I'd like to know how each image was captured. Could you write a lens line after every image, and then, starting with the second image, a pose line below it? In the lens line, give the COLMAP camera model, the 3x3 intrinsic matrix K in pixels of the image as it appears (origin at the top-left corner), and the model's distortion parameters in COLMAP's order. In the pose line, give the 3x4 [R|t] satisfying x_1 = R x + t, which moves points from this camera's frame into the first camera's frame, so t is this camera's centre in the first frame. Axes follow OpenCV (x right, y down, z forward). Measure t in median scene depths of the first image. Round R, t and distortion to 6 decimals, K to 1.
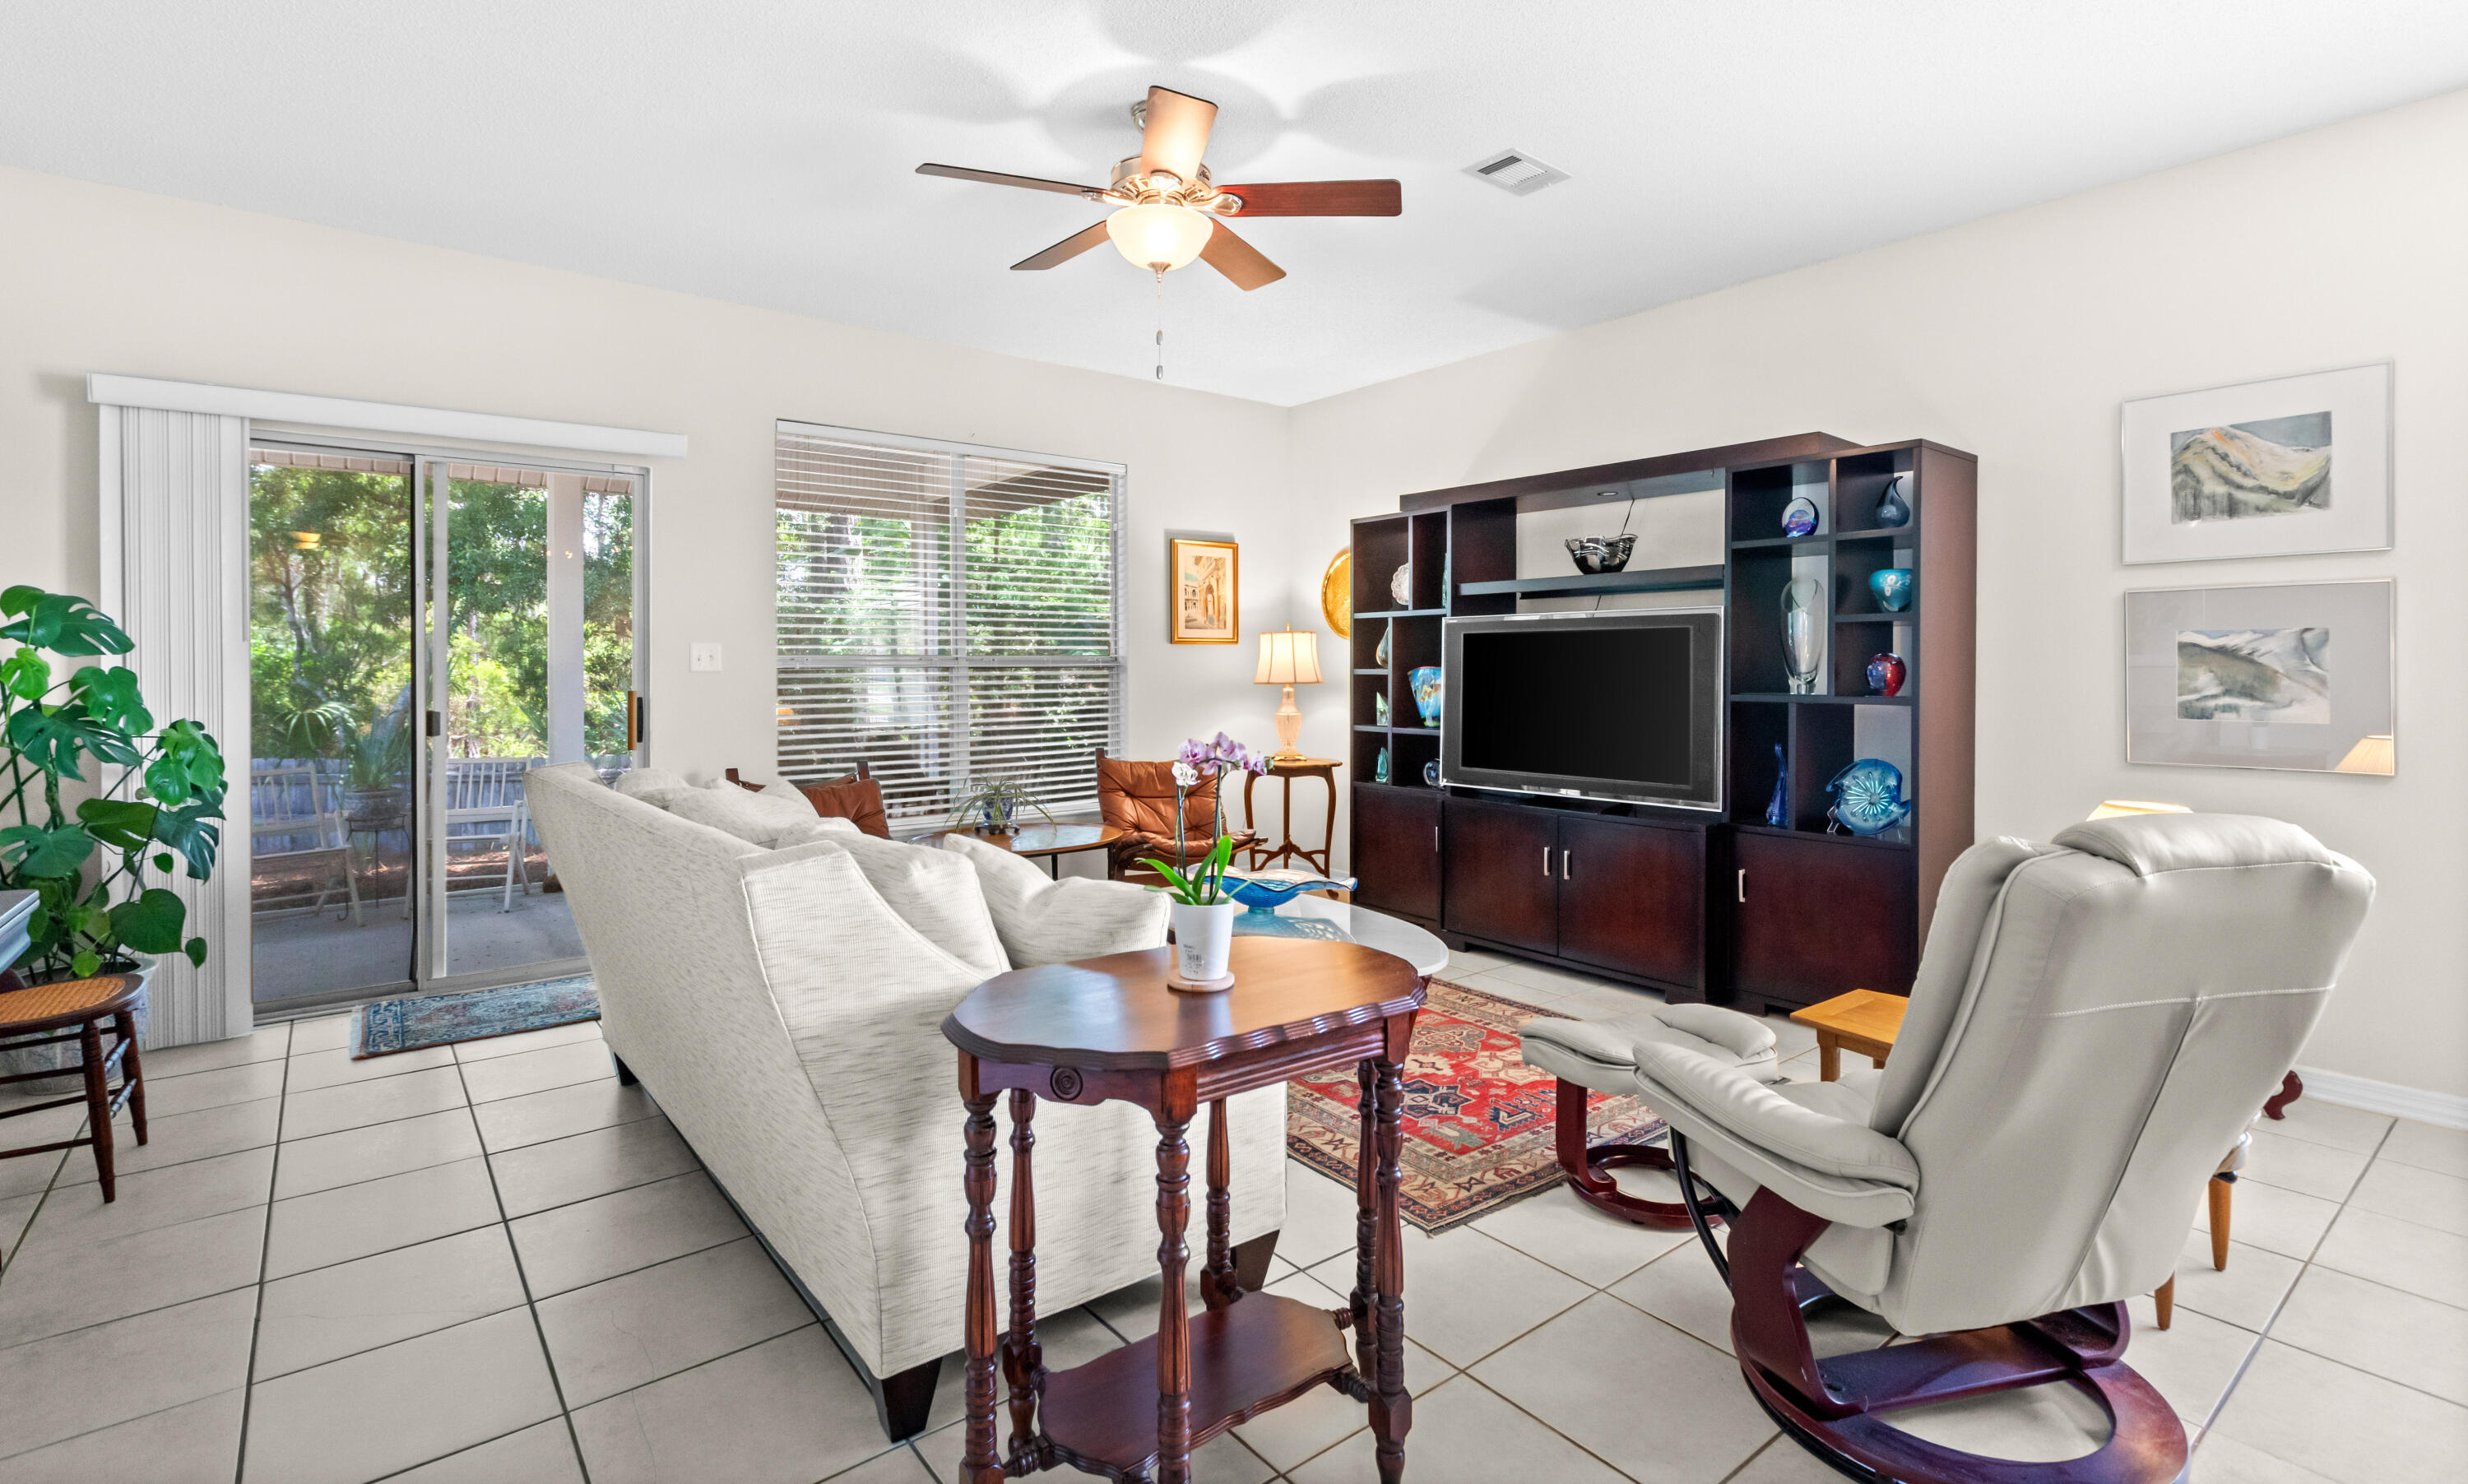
lens RADIAL K [[1136.7, 0, 1218.9], [0, 1136.7, 680.6], [0, 0, 1]] dist [-0.003023, 0.000009]
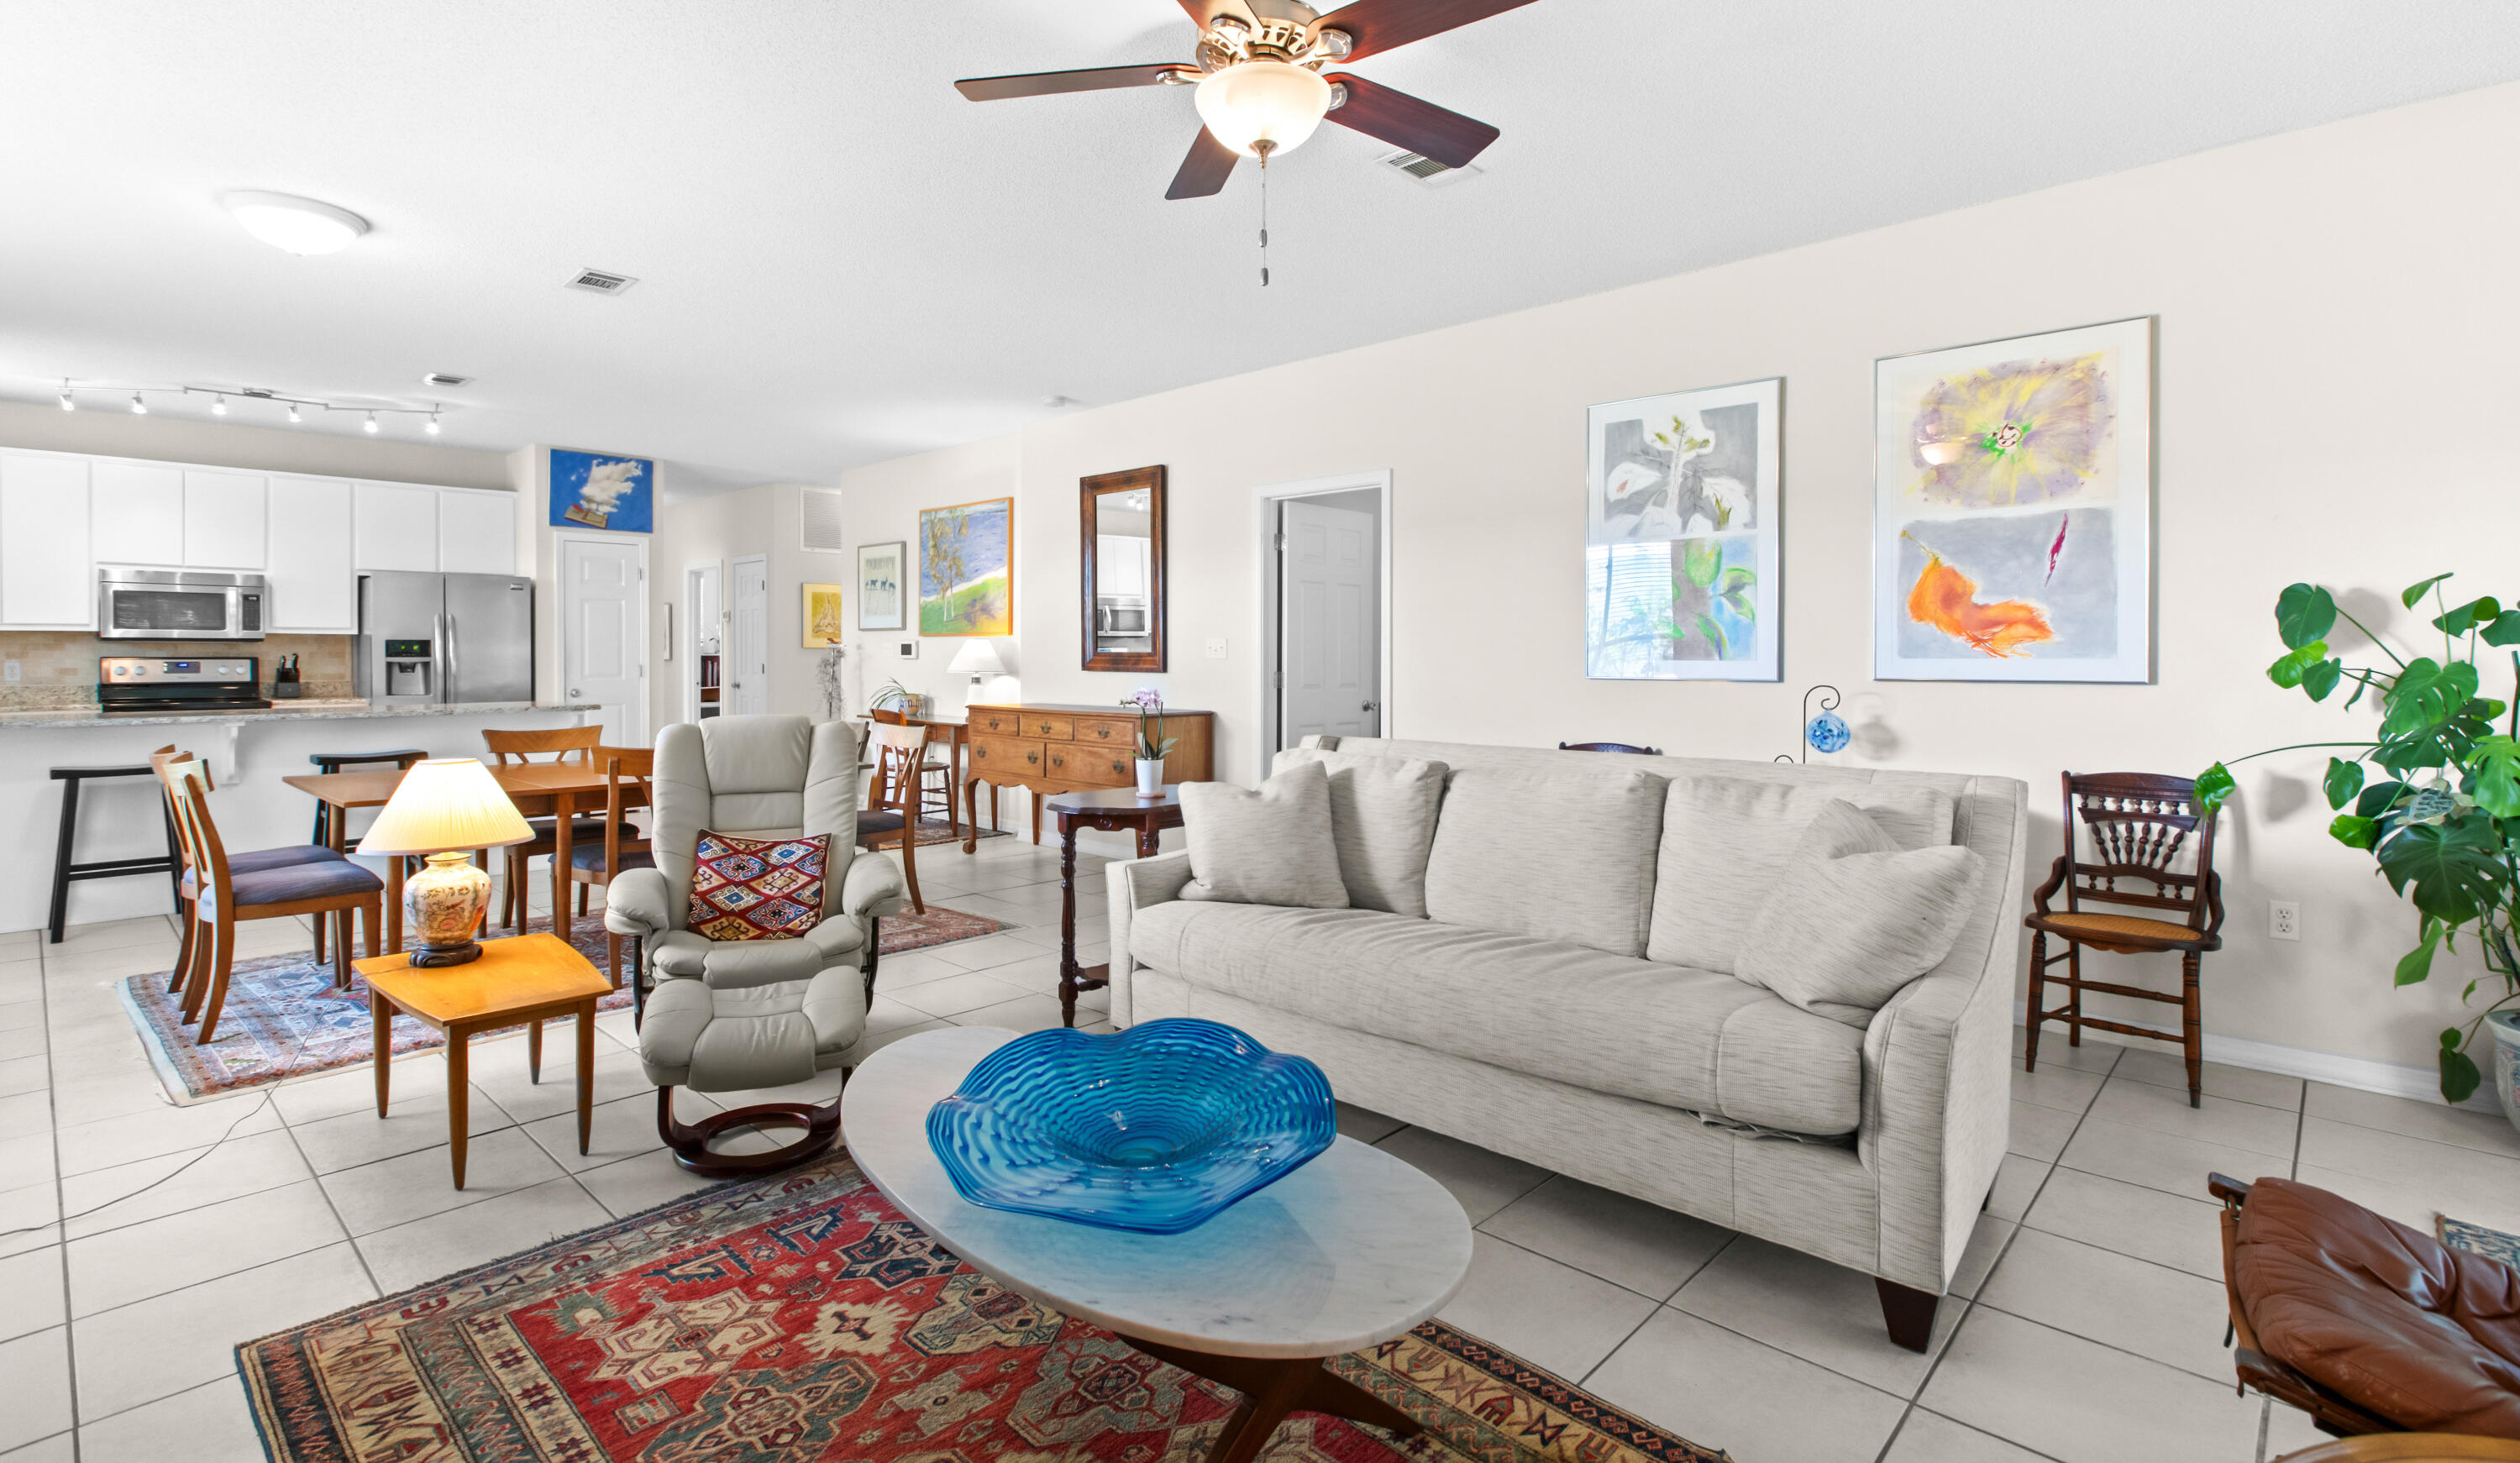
lens RADIAL K [[1150.7, 0, 1252.7], [0, 1150.7, 664.2], [0, 0, 1]] dist [-0.001256, -0.001044]
pose [[-0.987114, 0.000034, -0.160020, 0.073086], [-0.003264, 0.999788, 0.020345, -0.022009], [0.159987, 0.020606, -0.986904, 1.649019]]
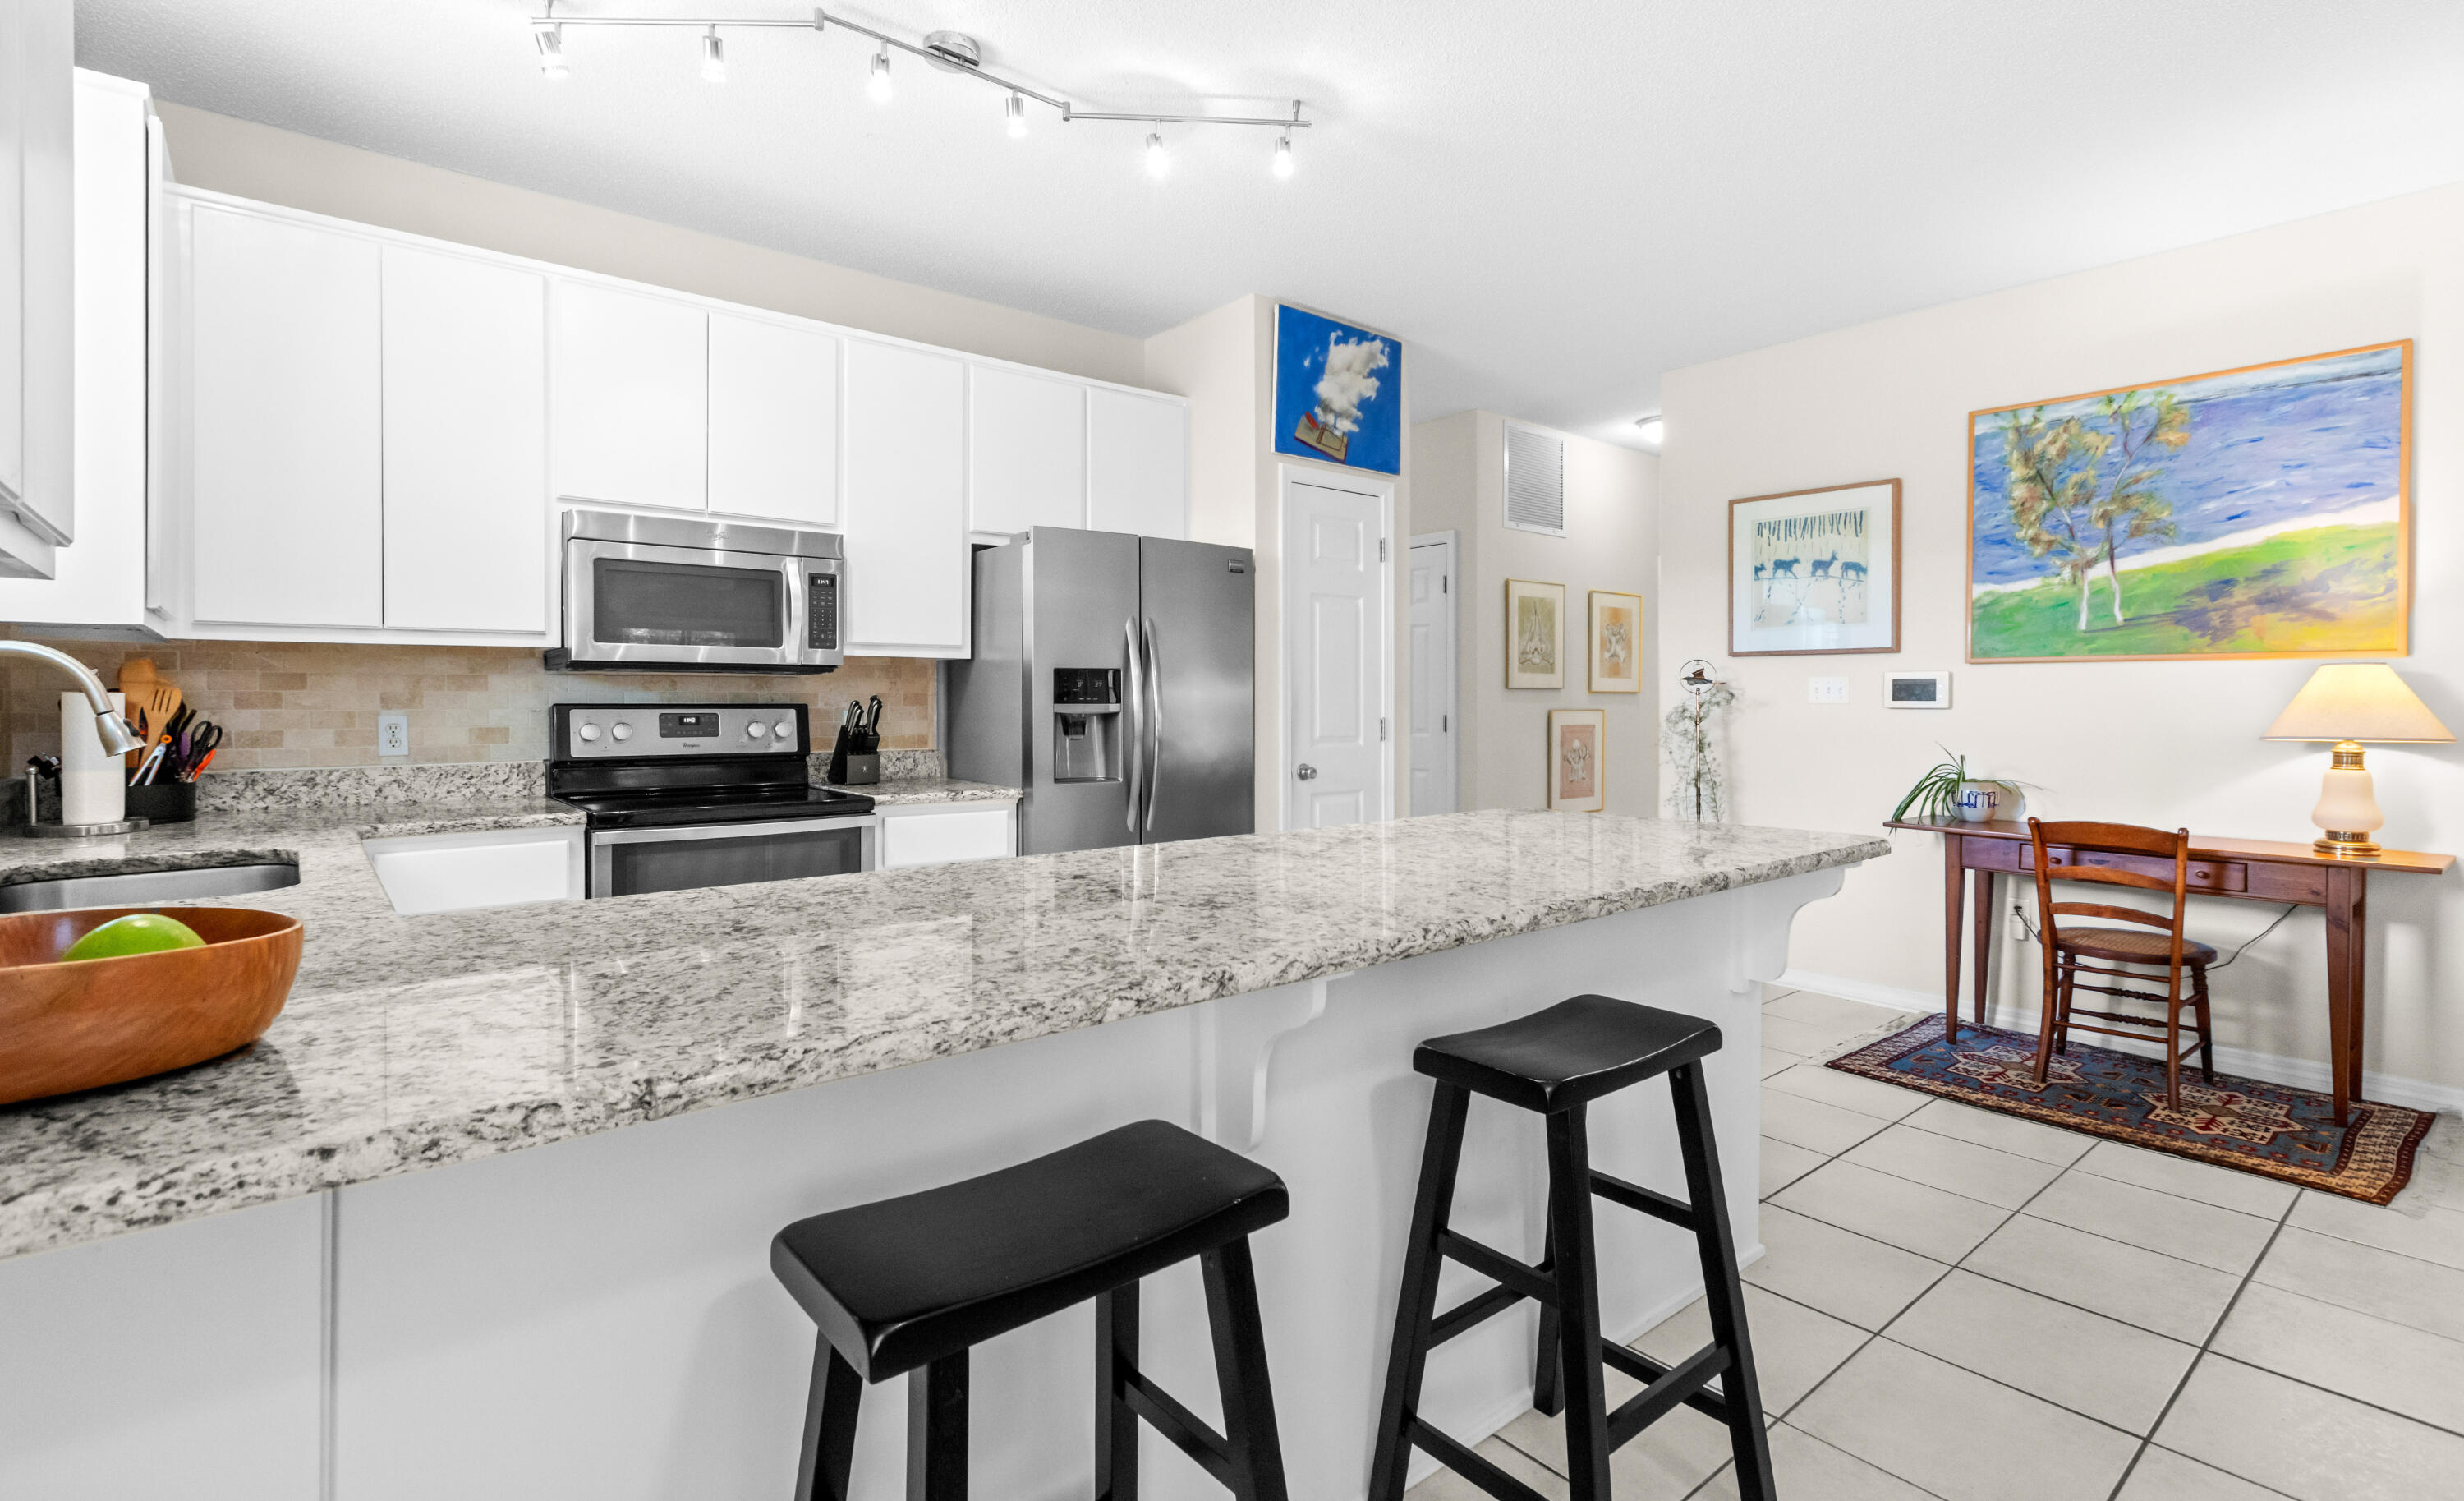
lens RADIAL K [[1135.0, 0, 1217.8], [0, 1135.0, 706.0], [0, 0, 1]] dist [-0.003023, 0.000009]
pose [[-0.999646, -0.001564, -0.026570, 1.256328], [-0.002038, 0.999839, 0.017832, -0.002845], [0.026538, 0.017880, -0.999488, 0.249749]]
